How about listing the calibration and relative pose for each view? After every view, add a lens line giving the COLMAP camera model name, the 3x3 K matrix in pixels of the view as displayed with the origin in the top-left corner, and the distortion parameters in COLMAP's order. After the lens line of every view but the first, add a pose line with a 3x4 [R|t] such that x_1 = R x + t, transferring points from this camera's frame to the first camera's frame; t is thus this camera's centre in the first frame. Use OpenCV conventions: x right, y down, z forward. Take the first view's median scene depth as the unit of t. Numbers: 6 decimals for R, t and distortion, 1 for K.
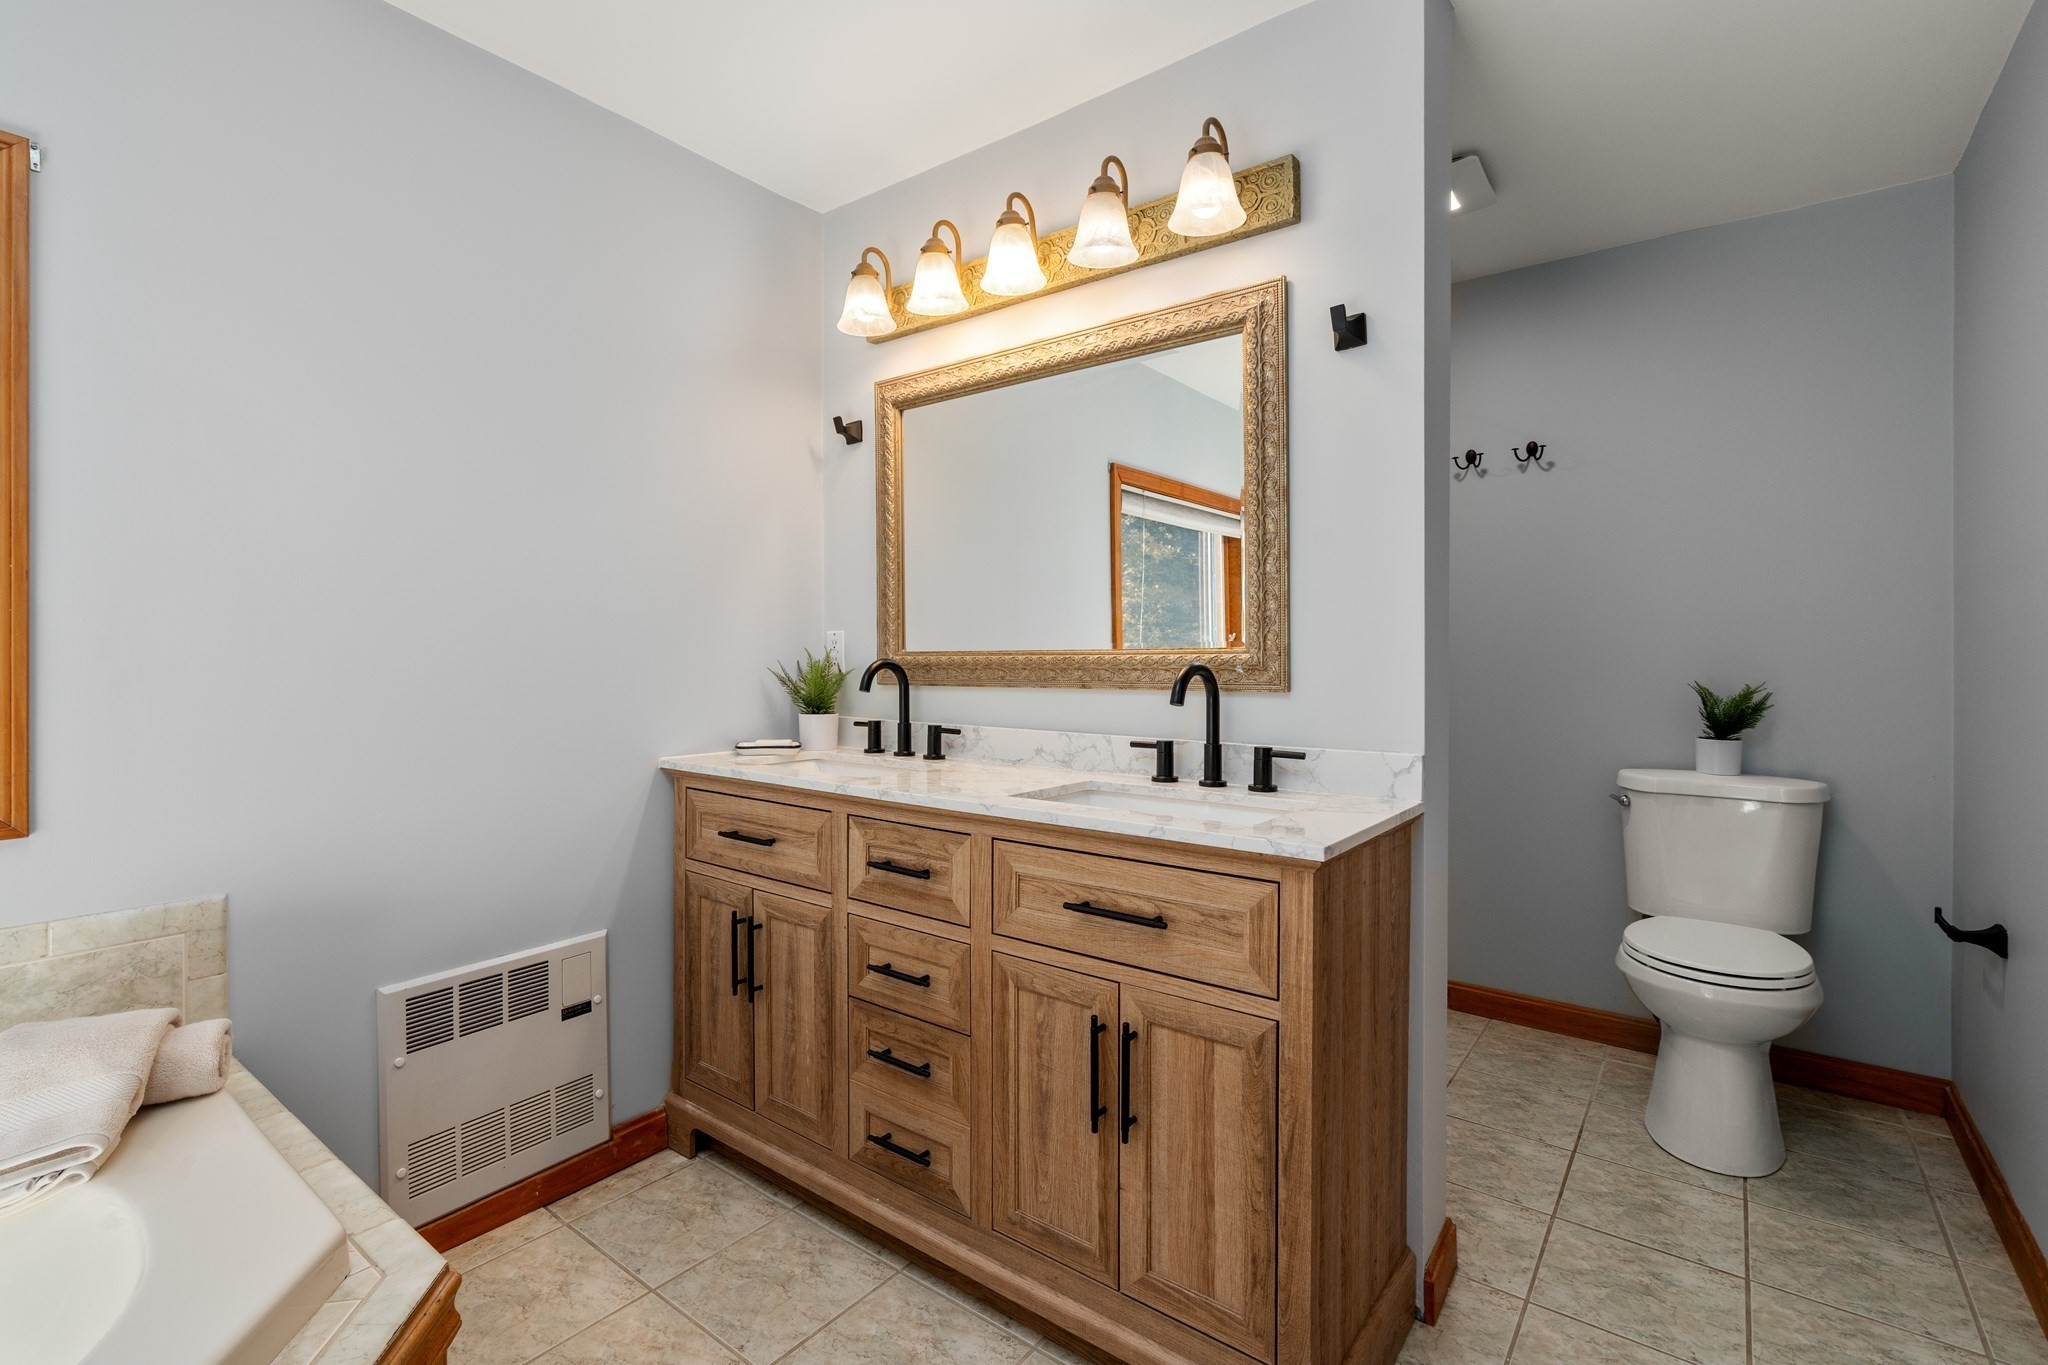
lens RADIAL K [[929.9, 0, 1055.2], [0, 929.9, 648.0], [0, 0, 1]] dist [0.000073, 0.000007]
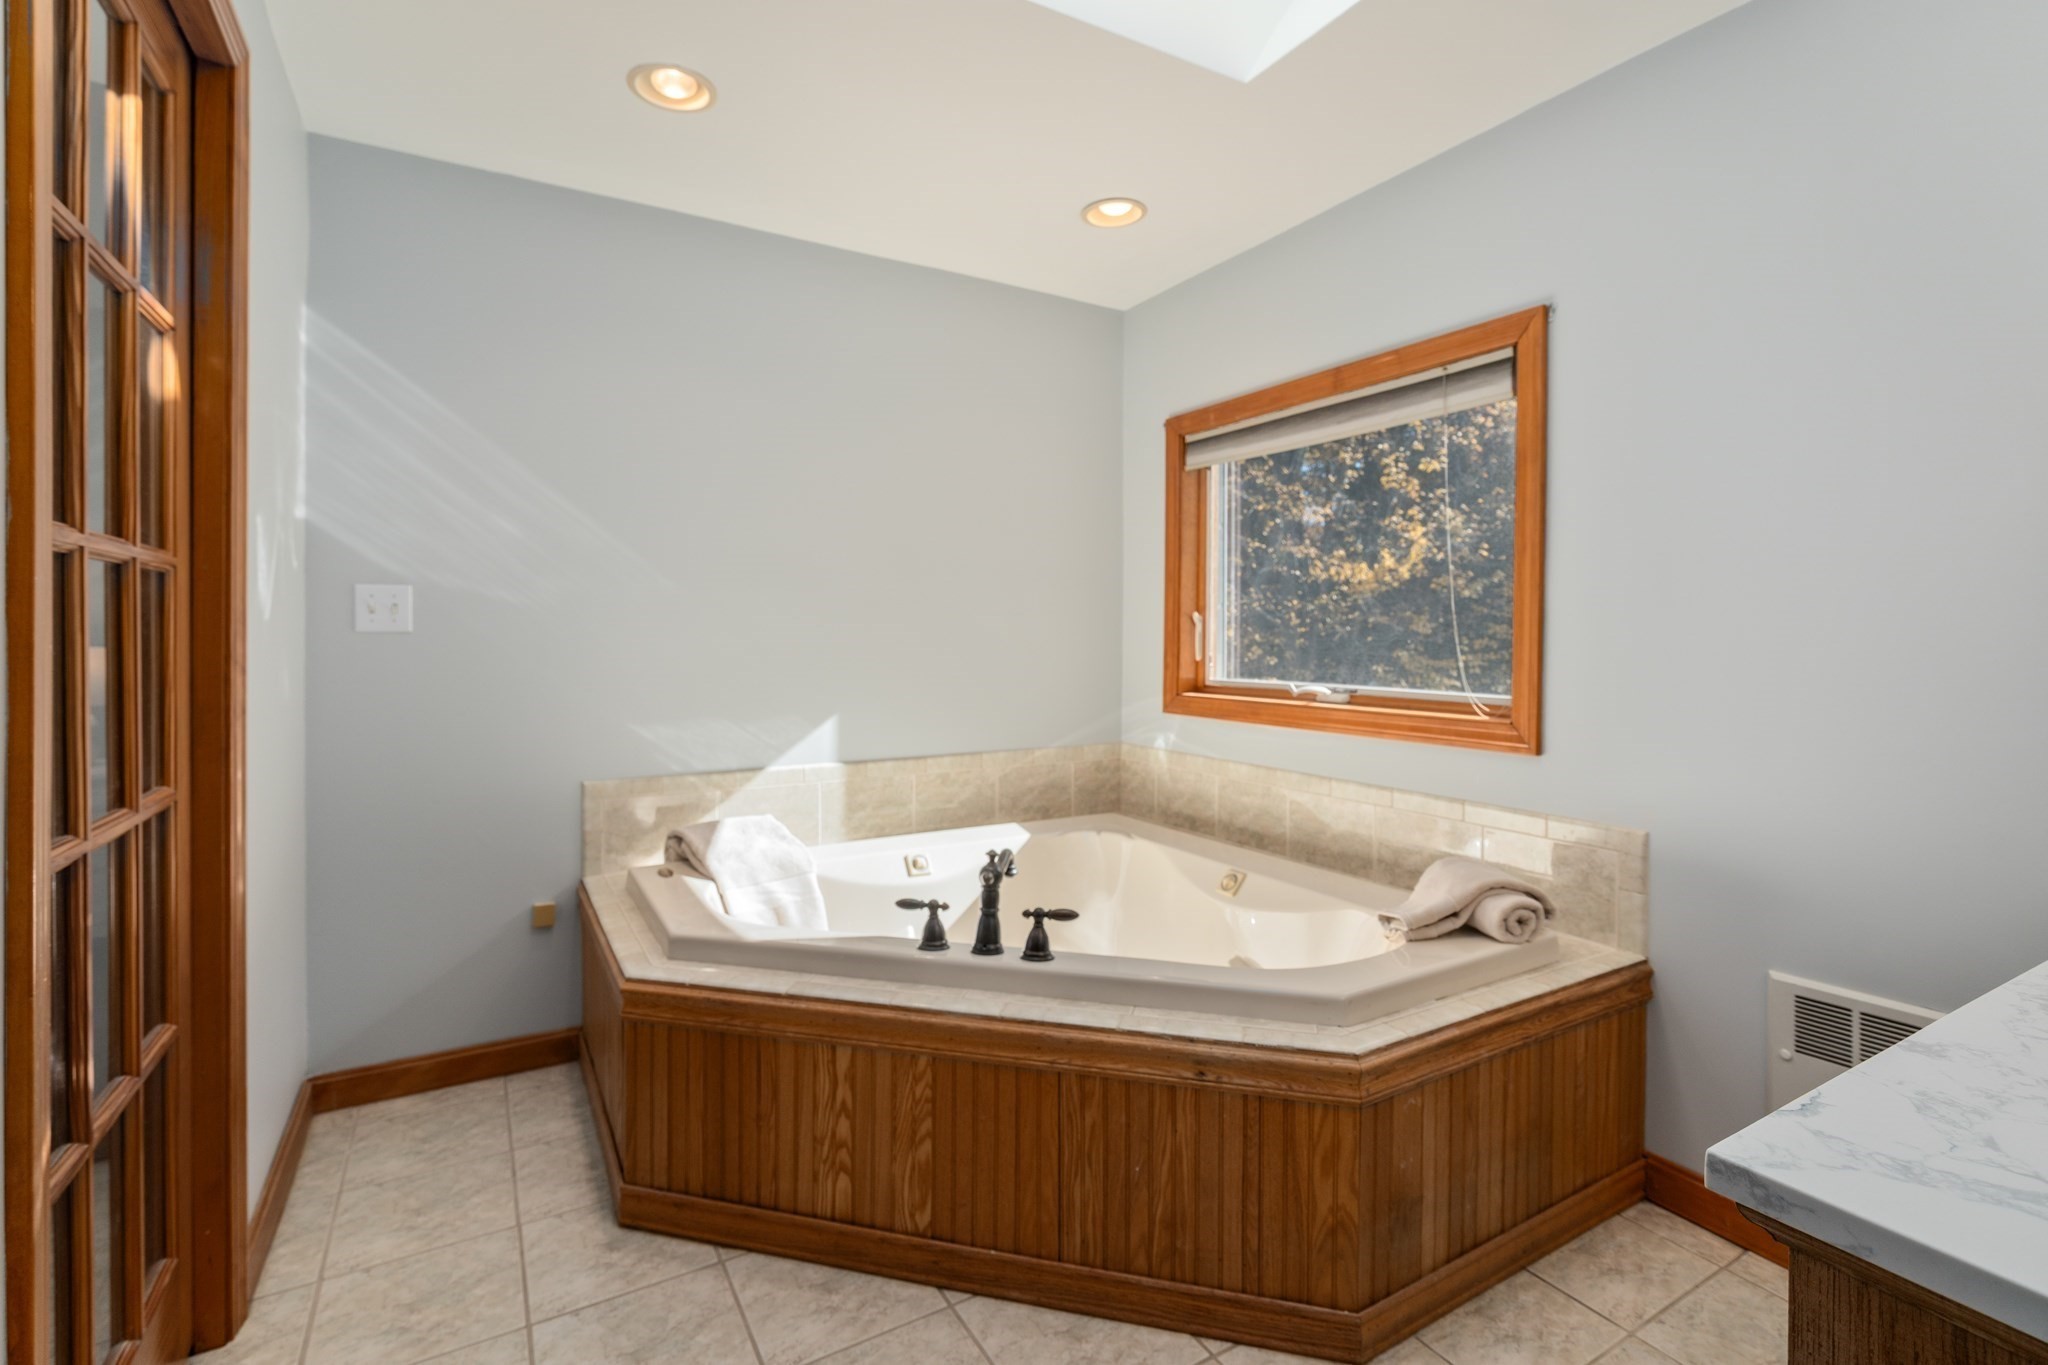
lens RADIAL K [[929.9, 0, 1055.2], [0, 929.9, 648.0], [0, 0, 1]] dist [0.000073, 0.000007]
pose [[-0.372424, 0.009072, -0.928018, 0.562450], [-0.003581, 0.999931, 0.011213, 0.007345], [0.928056, 0.007499, -0.372366, 0.734482]]
